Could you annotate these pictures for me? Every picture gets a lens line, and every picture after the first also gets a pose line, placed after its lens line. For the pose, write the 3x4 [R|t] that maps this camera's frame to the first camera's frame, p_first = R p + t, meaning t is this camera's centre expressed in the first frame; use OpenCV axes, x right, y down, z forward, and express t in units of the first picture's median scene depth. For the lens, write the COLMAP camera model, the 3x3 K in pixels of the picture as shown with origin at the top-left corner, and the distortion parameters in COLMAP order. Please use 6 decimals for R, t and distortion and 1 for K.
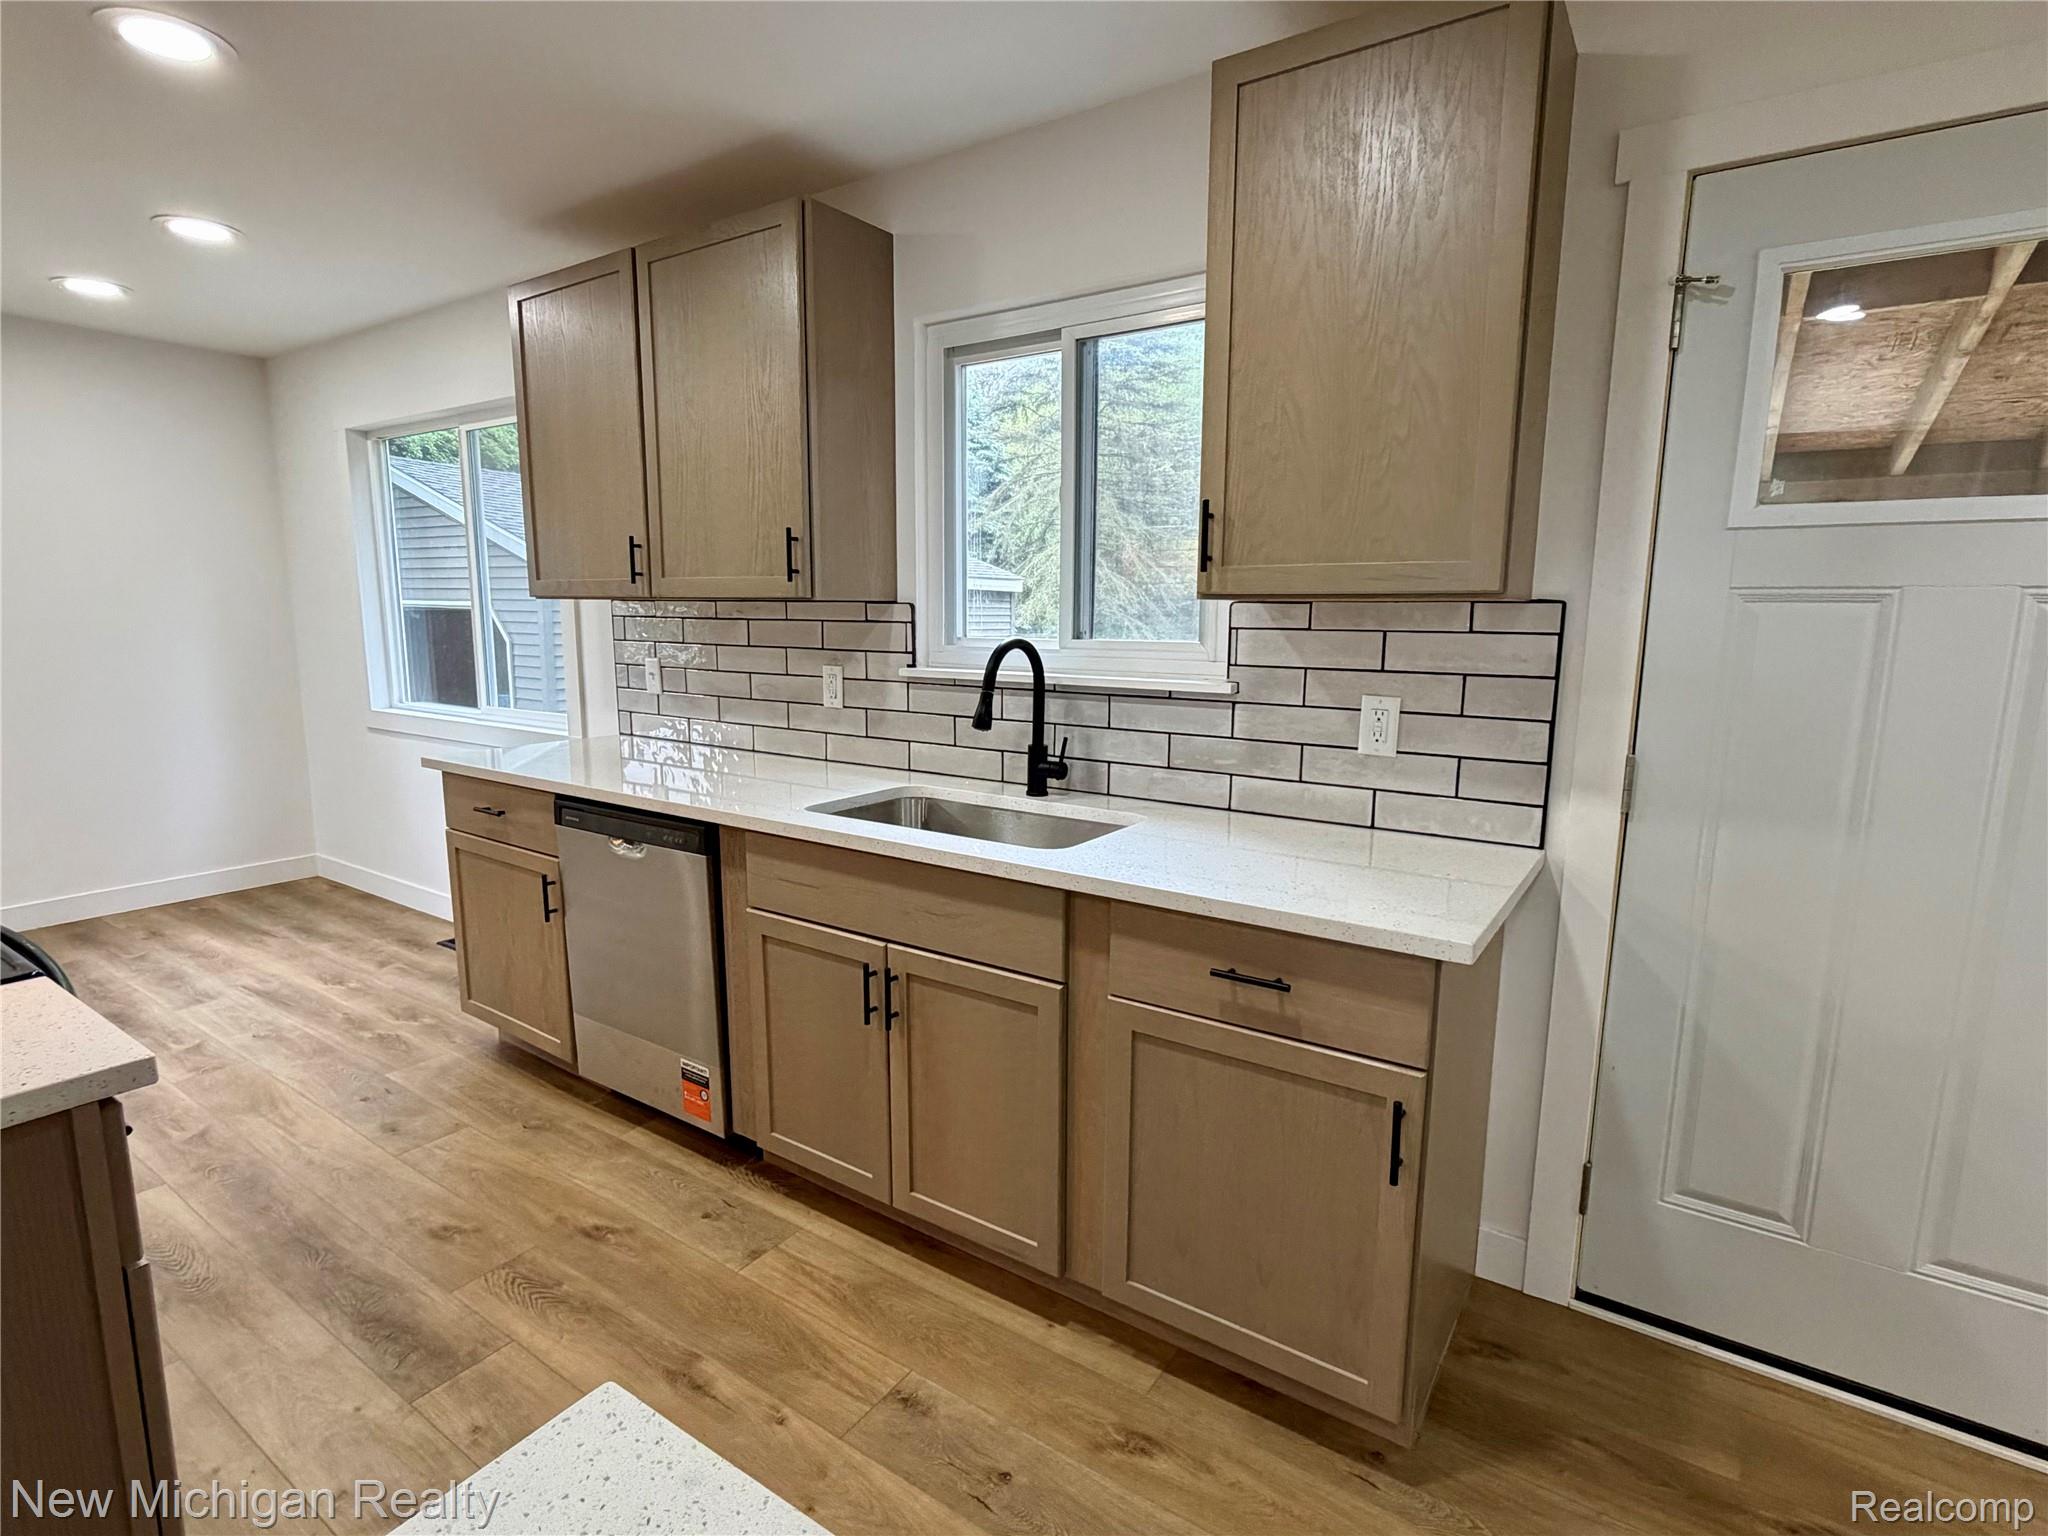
lens RADIAL K [[1010.9, 0, 1024.5], [0, 1010.9, 771.9], [0, 0, 1]] dist [-0.000147, -0.000009]
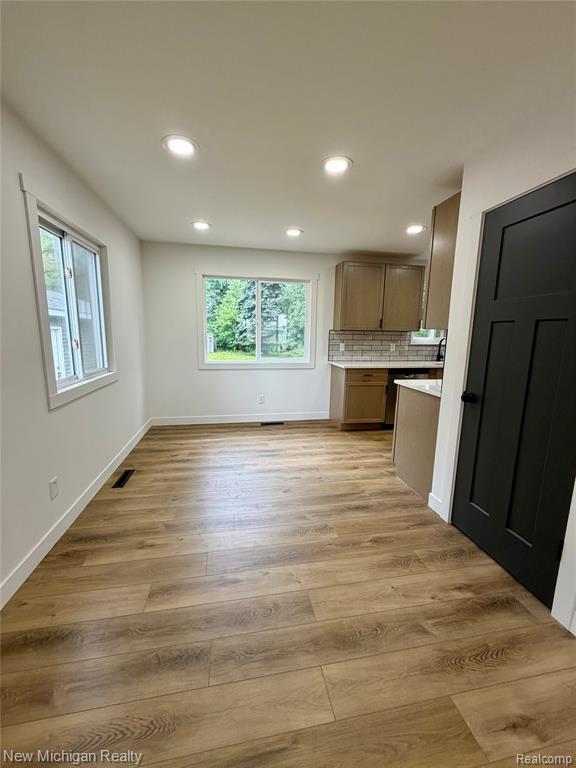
lens RADIAL K [[306.5, 0, 289.0], [0, 306.5, 382.8], [0, 0, 1]] dist [0.003455, -0.000060]
pose [[0.705112, -0.114680, 0.699762, -1.556250], [0.100703, 0.993028, 0.061269, -0.044805], [-0.701909, 0.027267, 0.711744, 0.192530]]
